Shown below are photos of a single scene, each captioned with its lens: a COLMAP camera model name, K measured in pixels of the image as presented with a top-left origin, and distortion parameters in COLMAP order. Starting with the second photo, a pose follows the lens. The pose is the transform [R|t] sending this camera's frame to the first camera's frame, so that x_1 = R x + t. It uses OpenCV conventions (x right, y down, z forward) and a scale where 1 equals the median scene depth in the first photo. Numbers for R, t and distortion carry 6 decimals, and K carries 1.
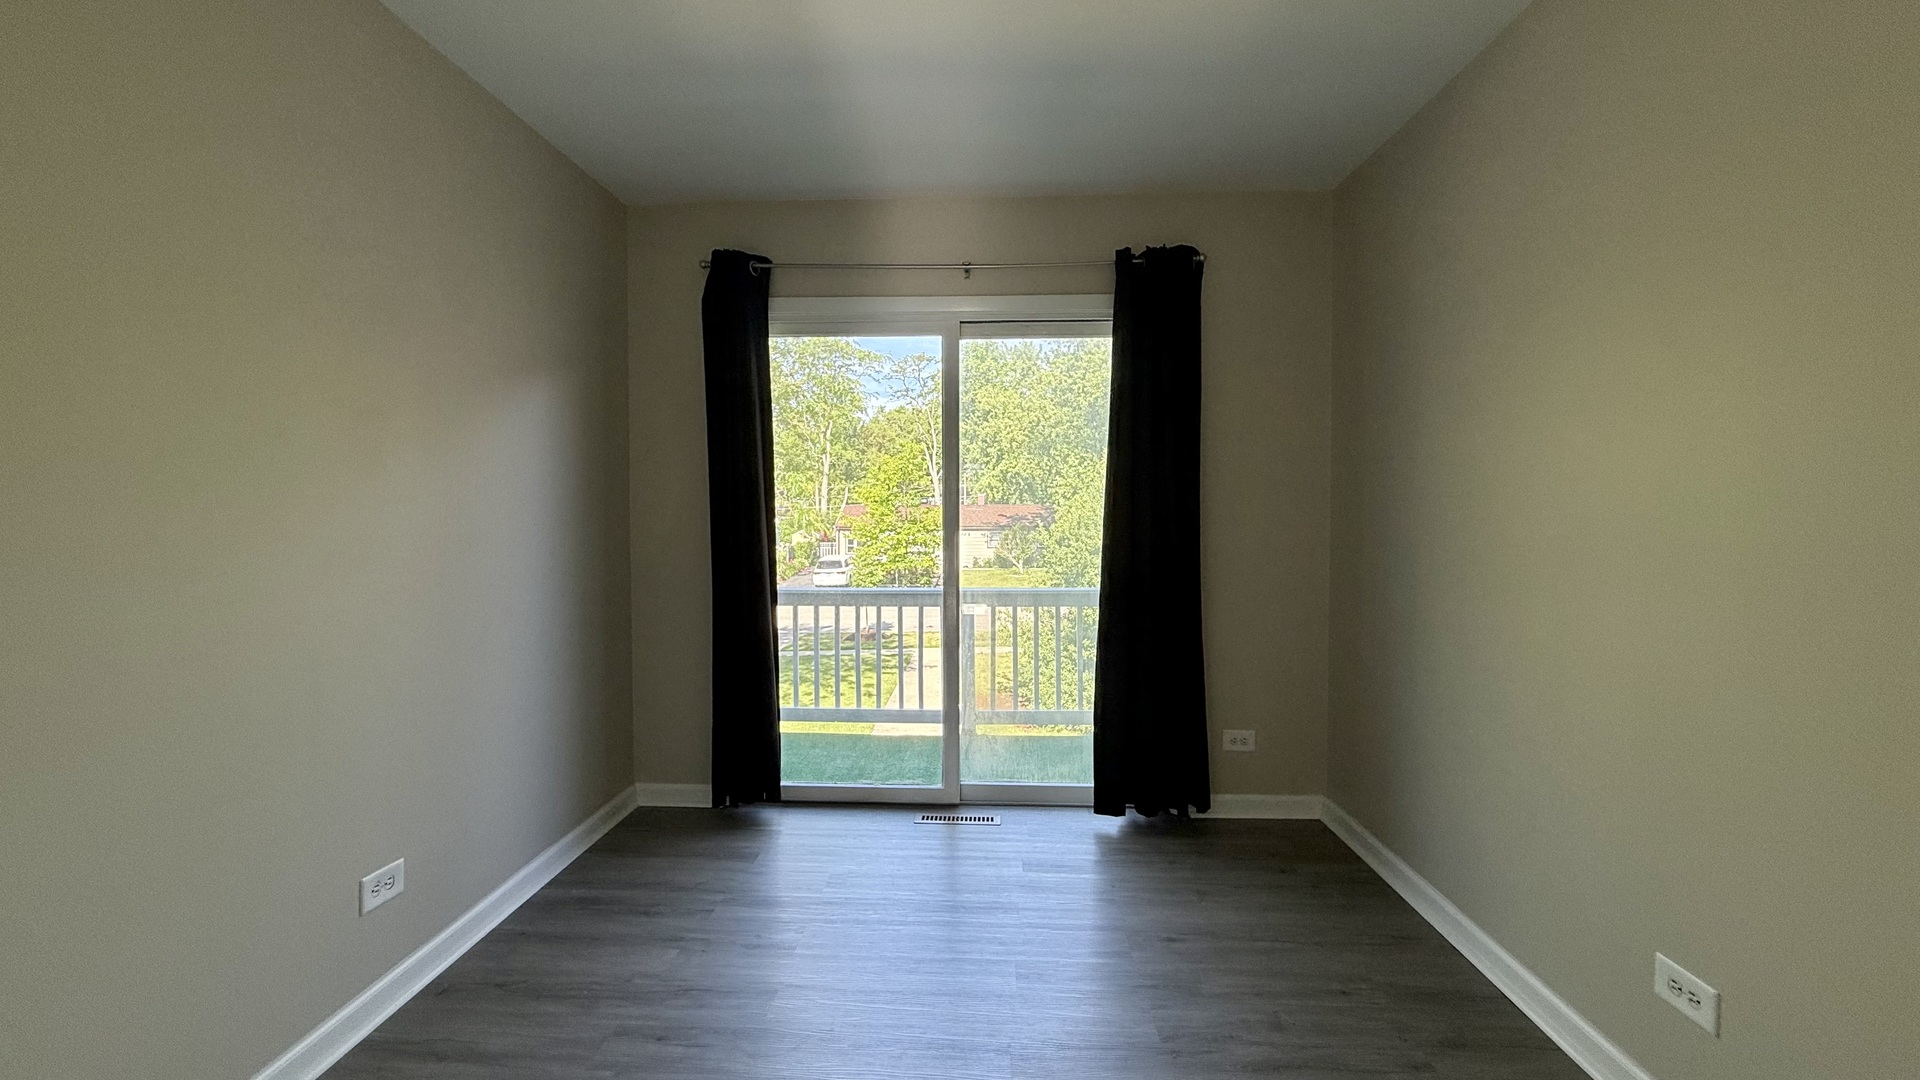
lens RADIAL K [[766.4, 0, 960.3], [0, 766.4, 522.7], [0, 0, 1]] dist [0.000853, -0.000165]
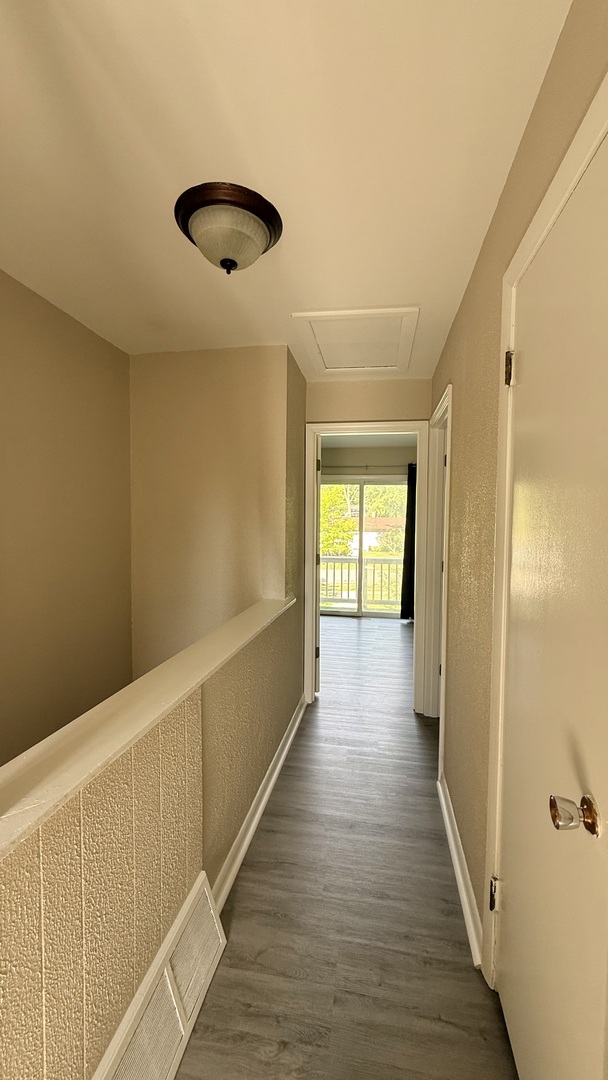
lens RADIAL K [[431.1, 0, 306.1], [0, 431.1, 539.3], [0, 0, 1]] dist [0.000853, -0.000165]
pose [[0.991719, 0.016042, -0.127421, -0.005190], [-0.011965, 0.999393, 0.032703, -0.034259], [0.127868, -0.030908, 0.991309, -0.652731]]
